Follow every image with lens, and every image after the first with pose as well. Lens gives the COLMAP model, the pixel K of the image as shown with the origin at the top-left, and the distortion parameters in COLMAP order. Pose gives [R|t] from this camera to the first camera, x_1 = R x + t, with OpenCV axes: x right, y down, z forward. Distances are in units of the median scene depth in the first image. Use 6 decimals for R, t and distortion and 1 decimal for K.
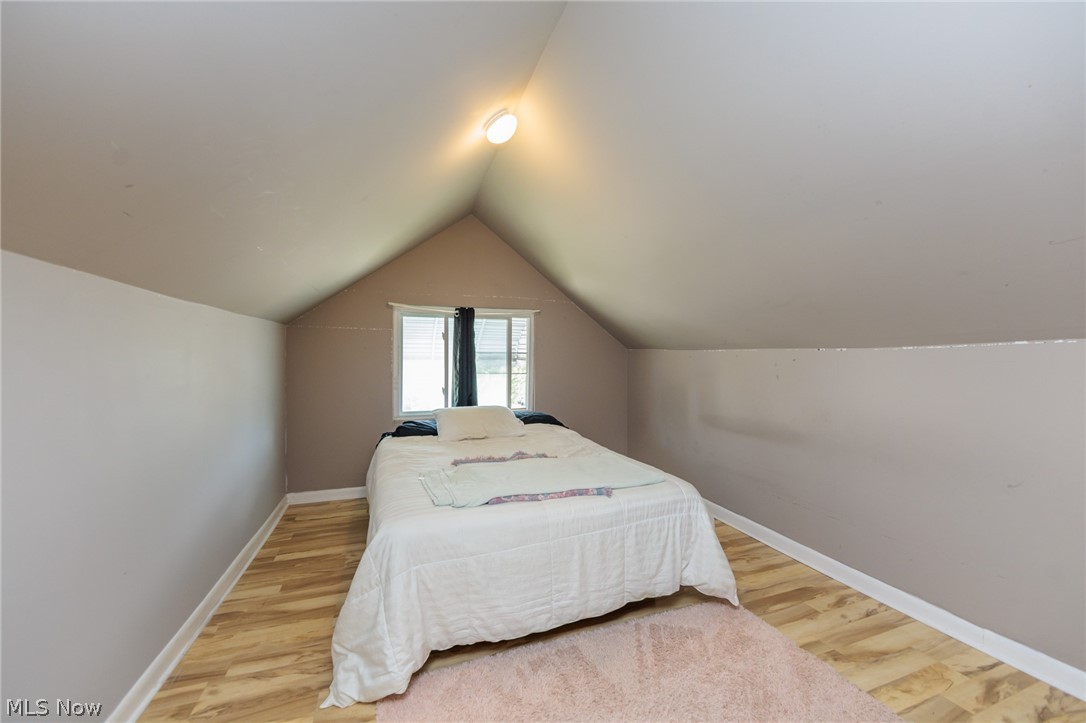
lens RADIAL K [[426.7, 0, 545.6], [0, 426.7, 362.1], [0, 0, 1]] dist [0.000407, 0.000316]
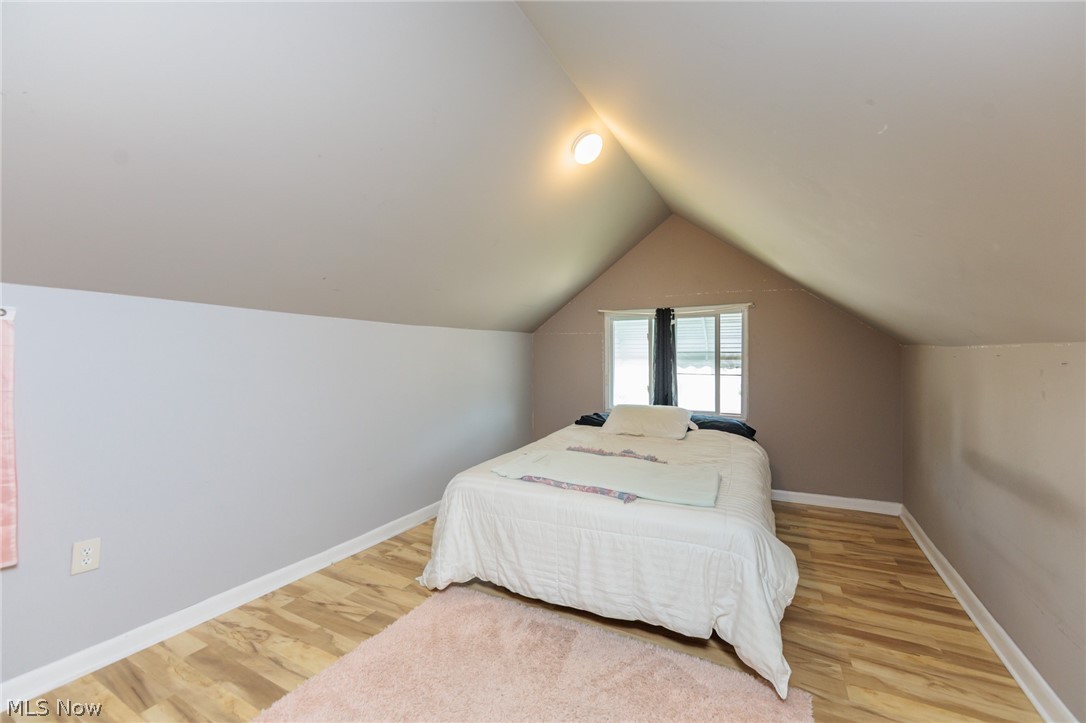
lens RADIAL K [[426.7, 0, 545.6], [0, 426.7, 362.1], [0, 0, 1]] dist [0.000407, 0.000316]
pose [[0.673966, 0.008704, -0.738711, 0.388718], [-0.005359, 0.999962, 0.006894, -0.005276], [0.738743, -0.000687, 0.673987, 0.111631]]
